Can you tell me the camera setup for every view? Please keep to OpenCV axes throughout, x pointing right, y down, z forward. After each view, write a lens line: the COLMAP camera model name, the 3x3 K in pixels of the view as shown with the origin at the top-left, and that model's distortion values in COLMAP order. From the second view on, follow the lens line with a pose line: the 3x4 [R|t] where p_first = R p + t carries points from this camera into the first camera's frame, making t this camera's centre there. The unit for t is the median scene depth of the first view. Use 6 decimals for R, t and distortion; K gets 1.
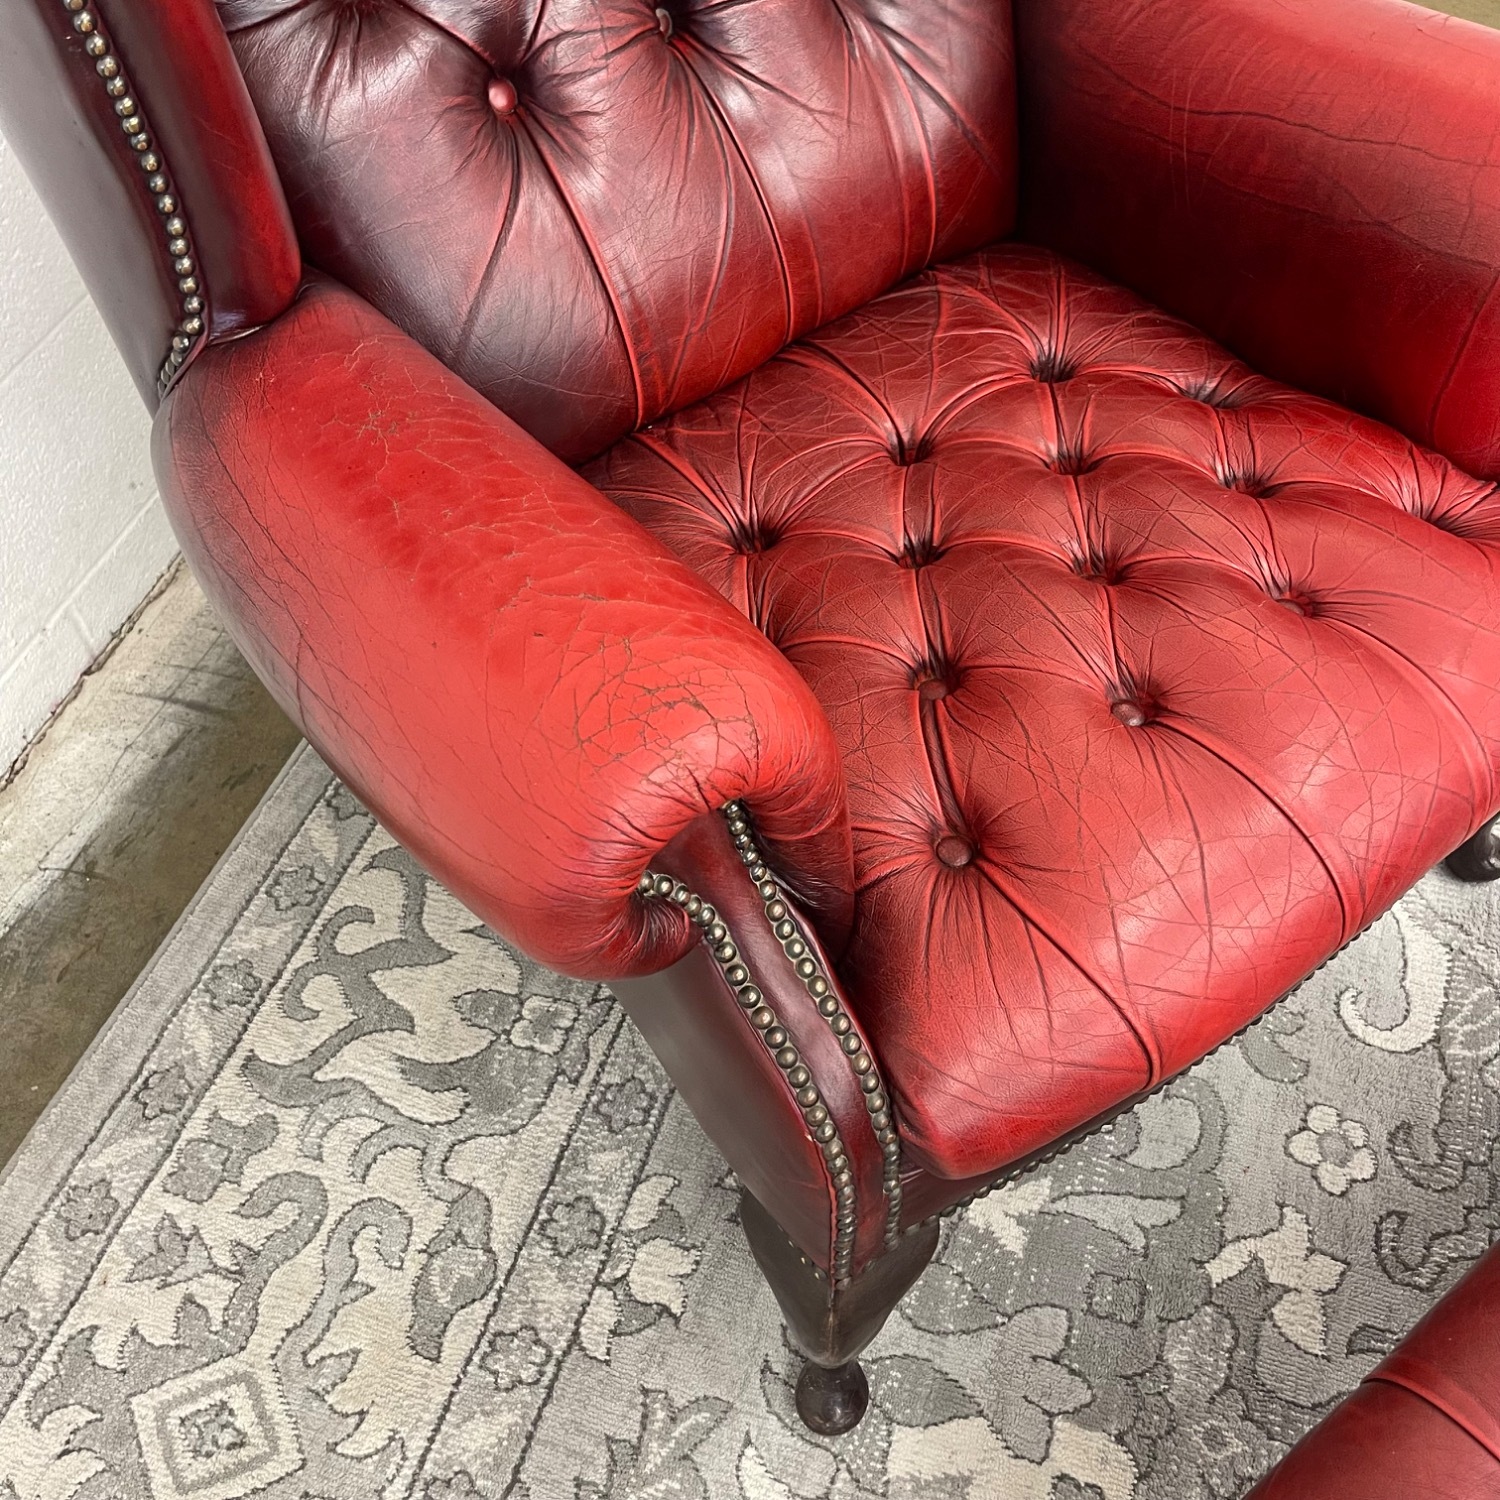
lens RADIAL K [[1518.9, 0, 762.0], [0, 1518.9, 757.9], [0, 0, 1]] dist [0.035087, -0.032471]
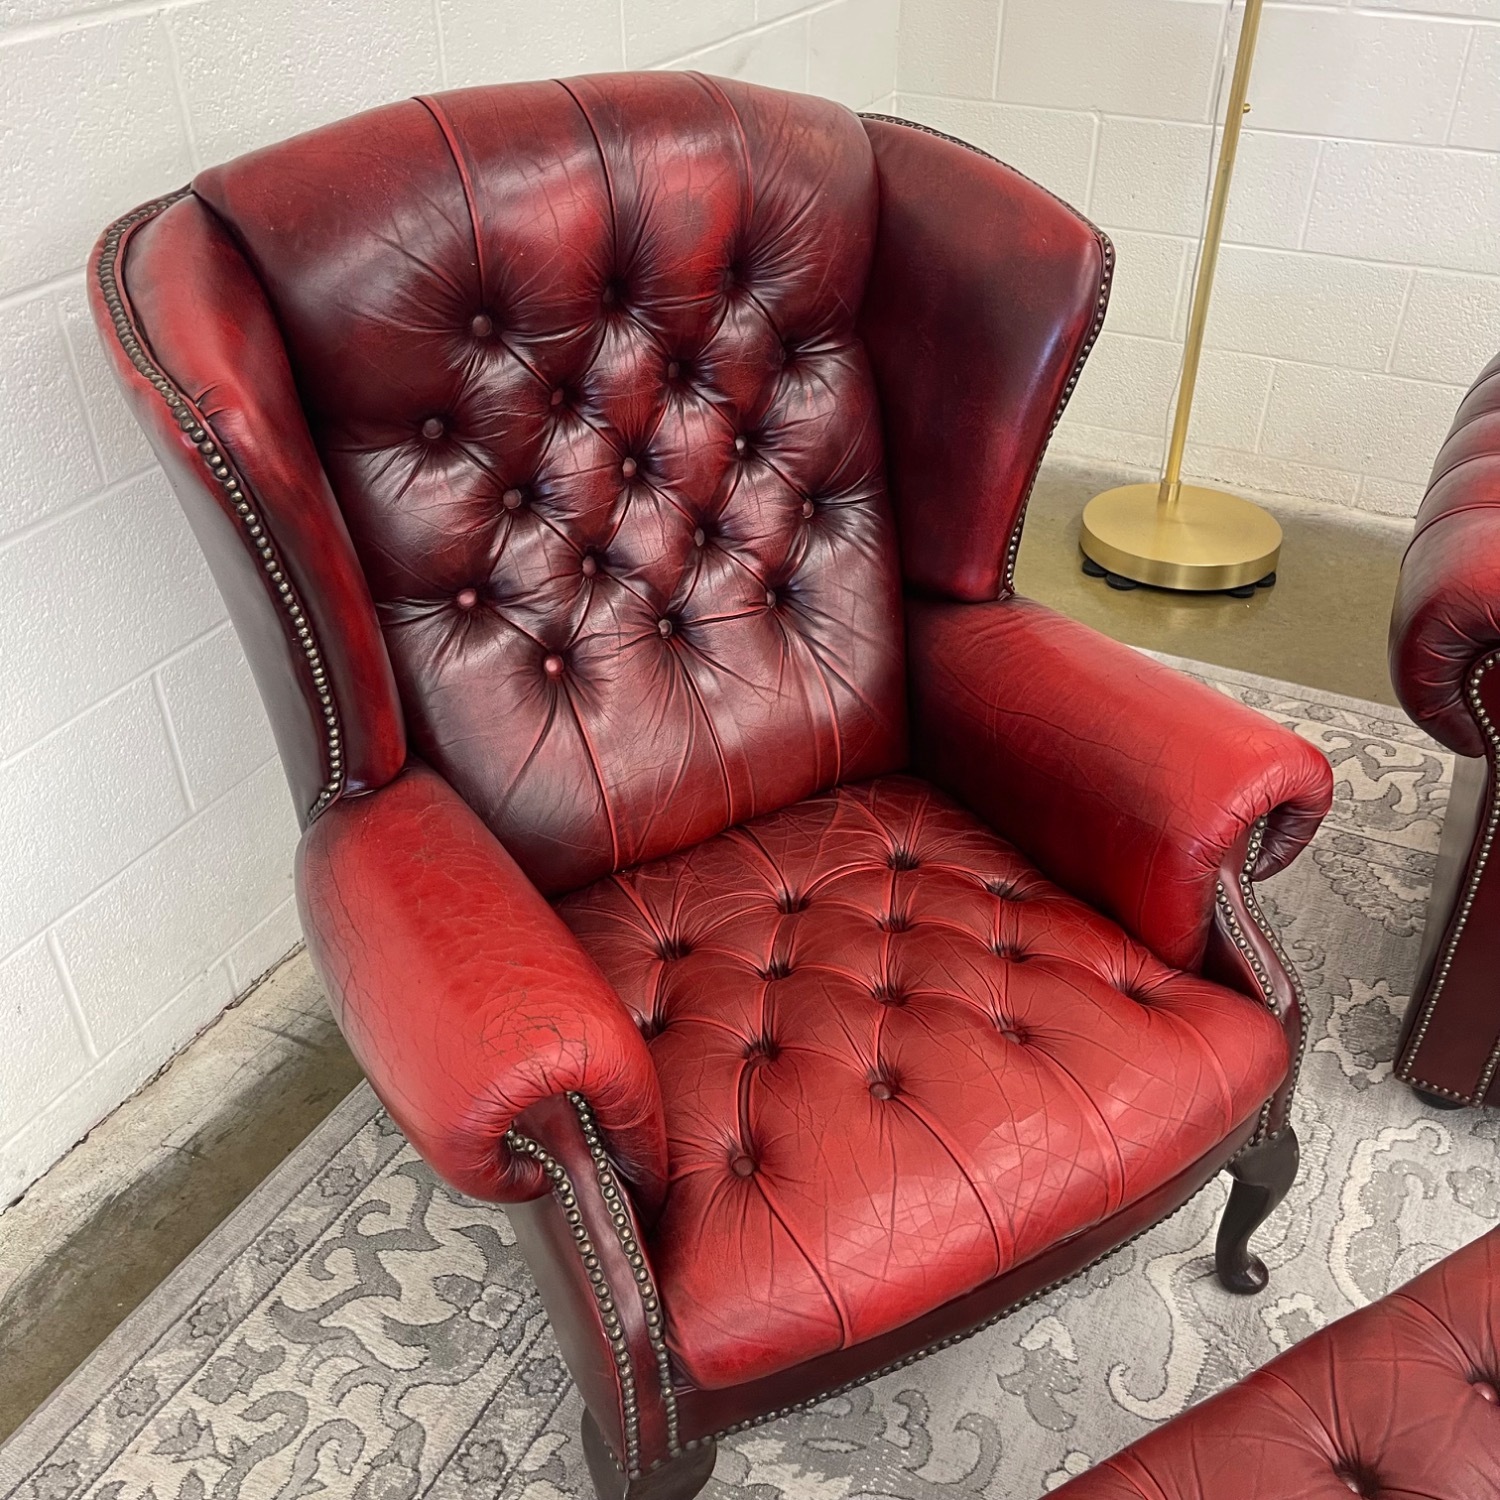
lens RADIAL K [[1507.4, 0, 764.2], [0, 1507.4, 743.0], [0, 0, 1]] dist [0.062876, -0.077708]
pose [[0.989665, 0.093841, -0.108432, 0.206811], [-0.121793, 0.949203, -0.290138, 0.074023], [0.075697, 0.300346, 0.950822, -0.427878]]
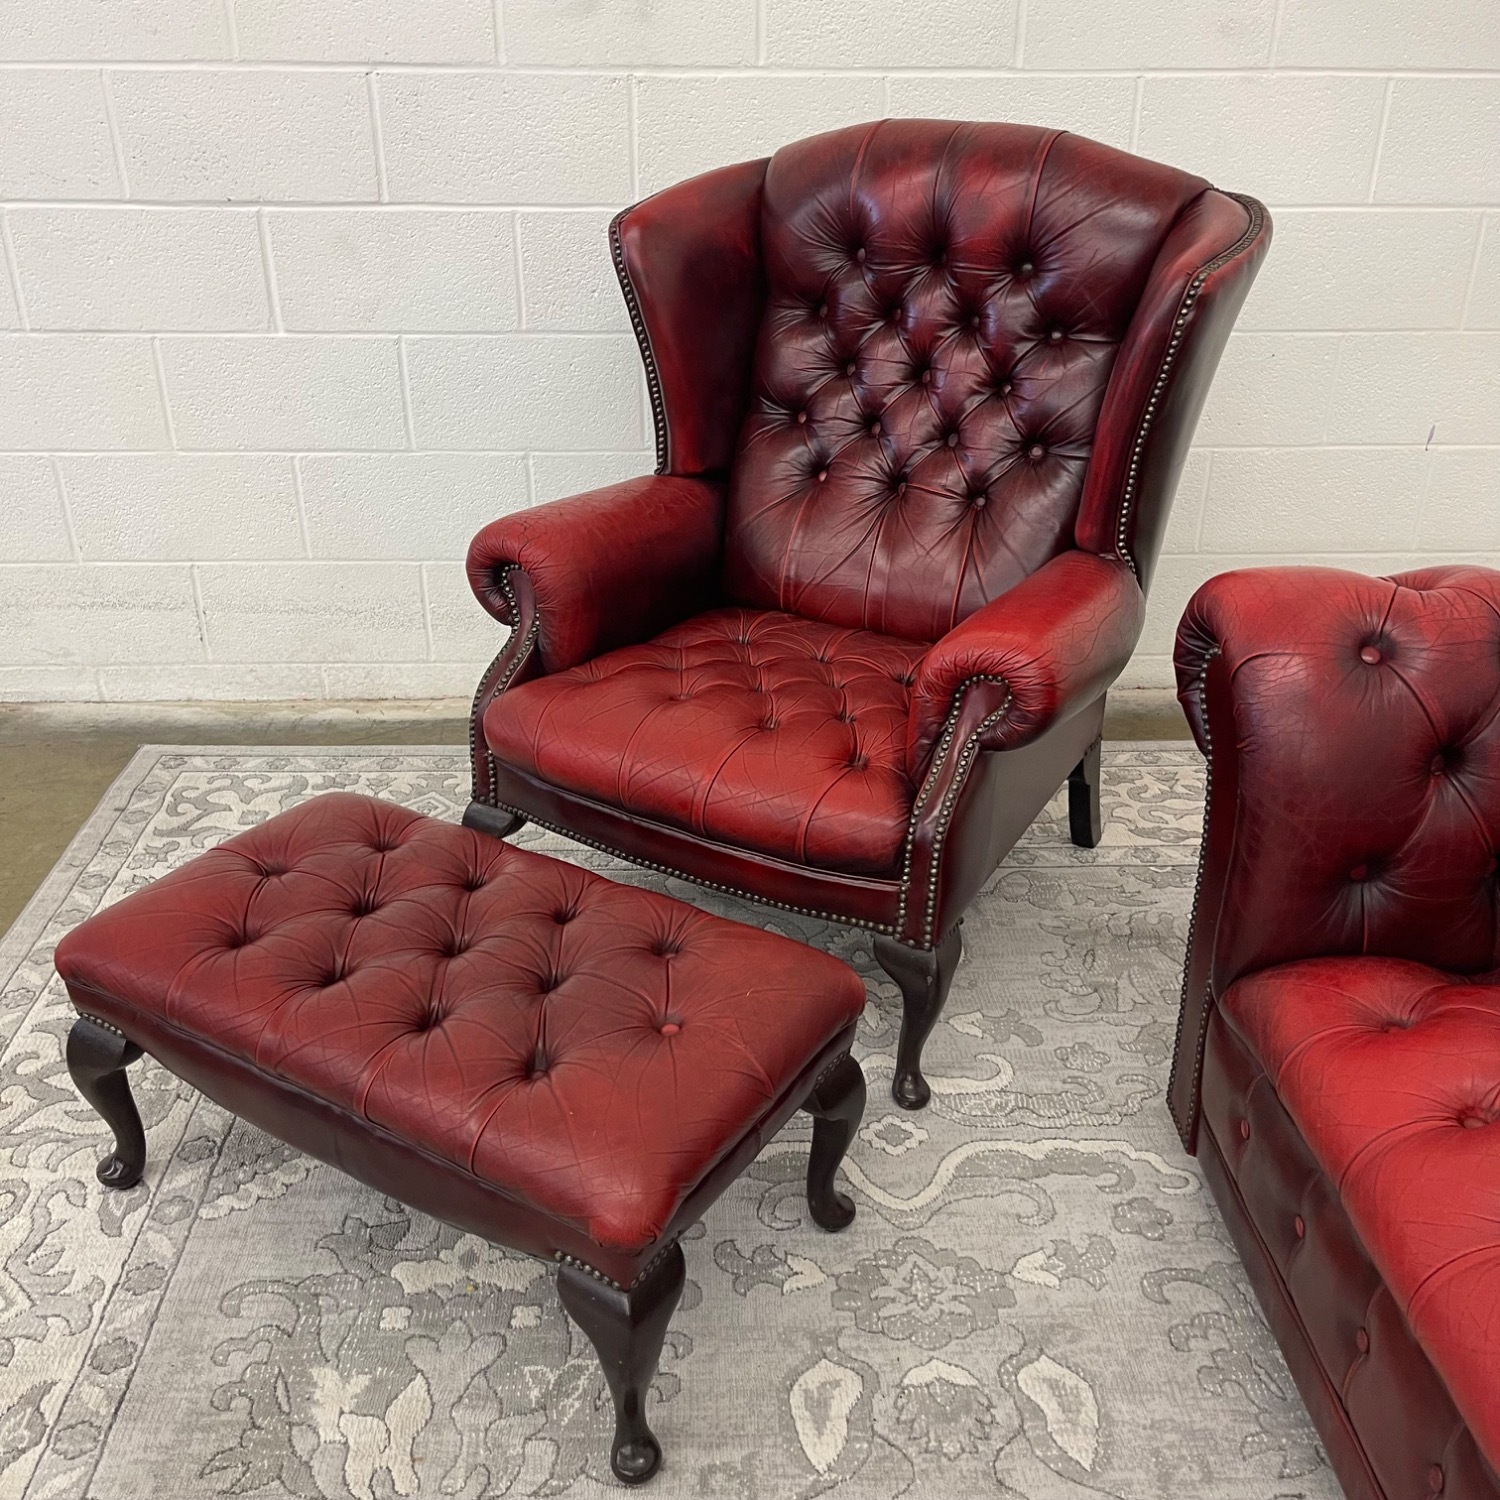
lens RADIAL K [[1511.6, 0, 752.5], [0, 1511.6, 745.1], [0, 0, 1]] dist [0.053549, -0.066304]
pose [[0.350340, 0.430869, -0.831633, 1.816007], [-0.744483, 0.666879, 0.031883, -0.116104], [0.568337, 0.607967, 0.554409, -0.158089]]
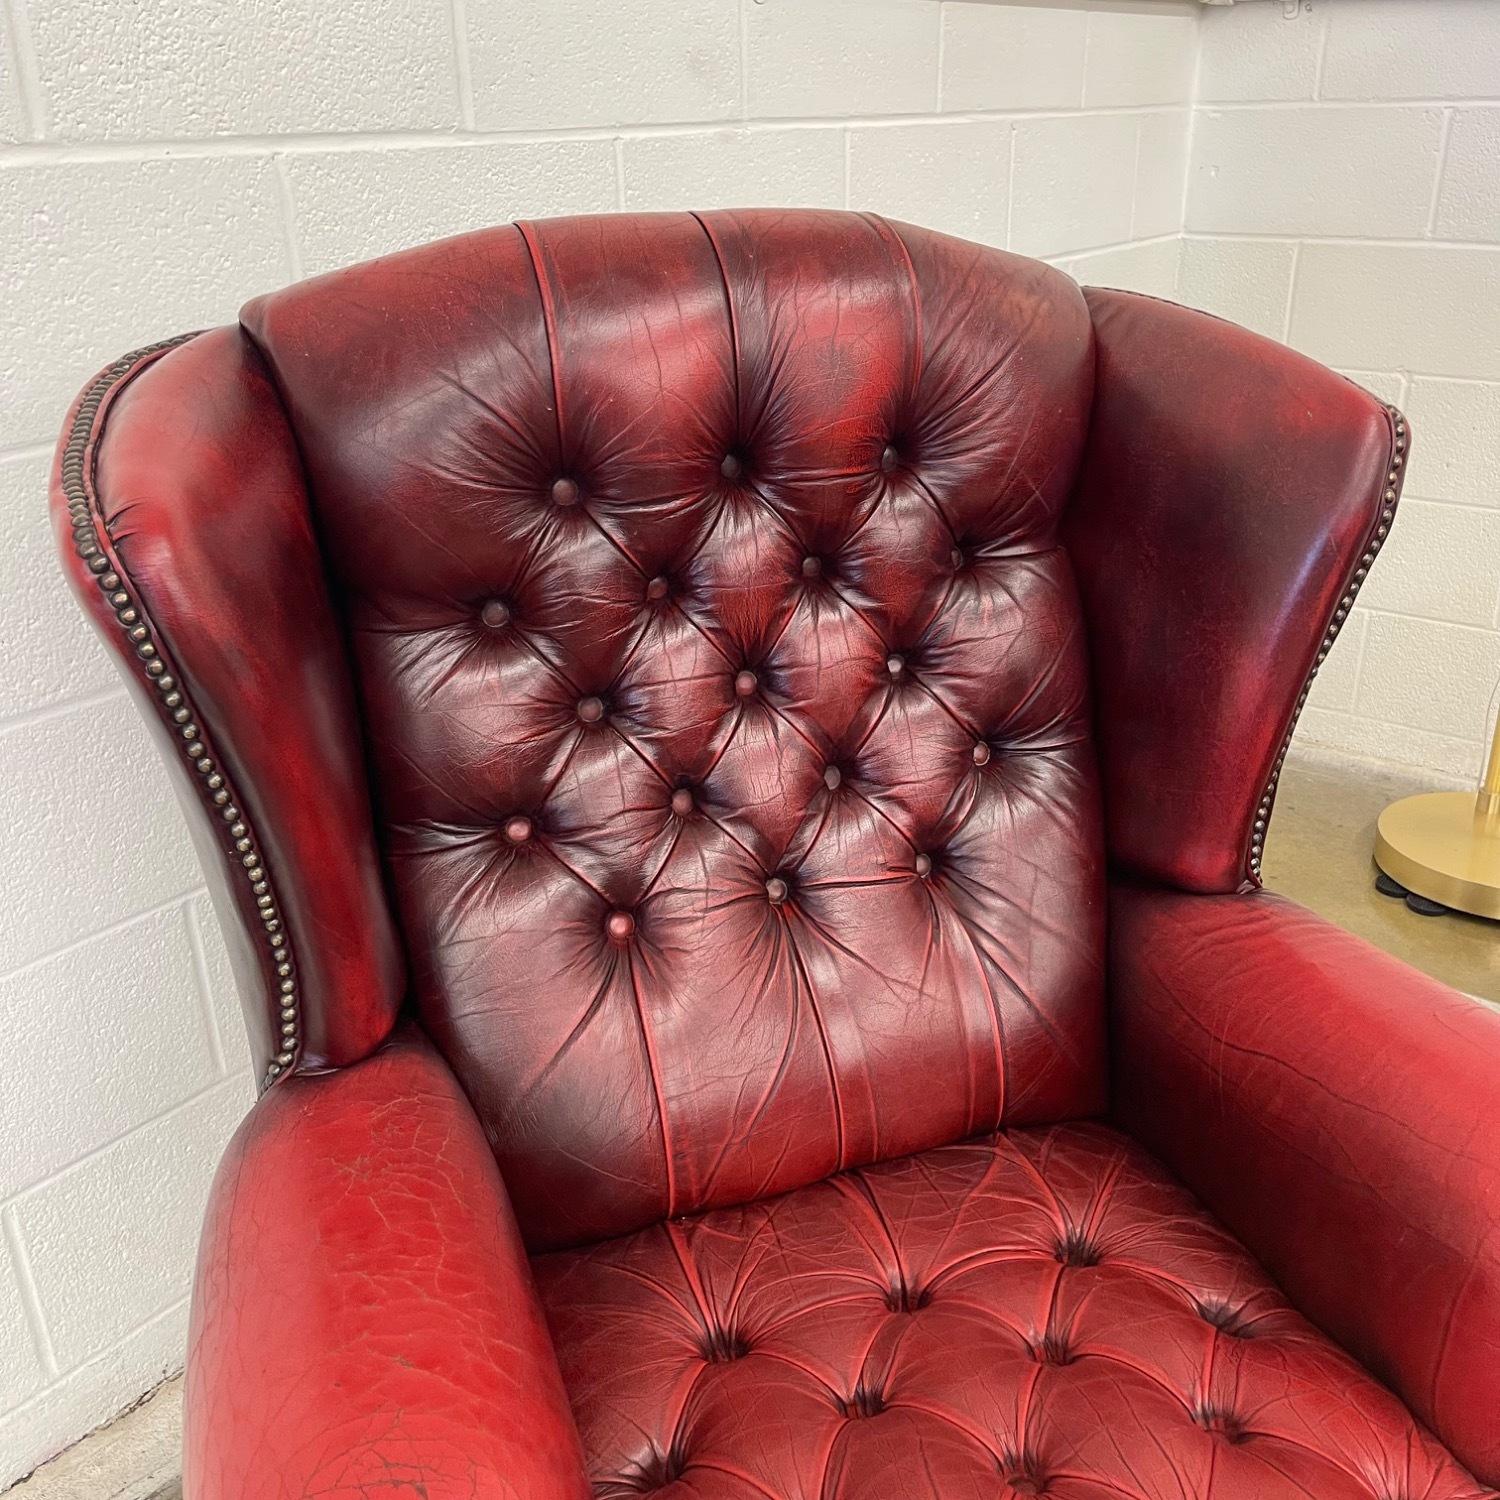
lens RADIAL K [[1507.4, 0, 764.2], [0, 1507.4, 743.0], [0, 0, 1]] dist [0.062876, -0.077708]
pose [[0.941797, 0.130816, -0.309687, 0.266447], [-0.262845, 0.860854, -0.435709, -0.050042], [0.209598, 0.491749, 0.845134, -0.076584]]
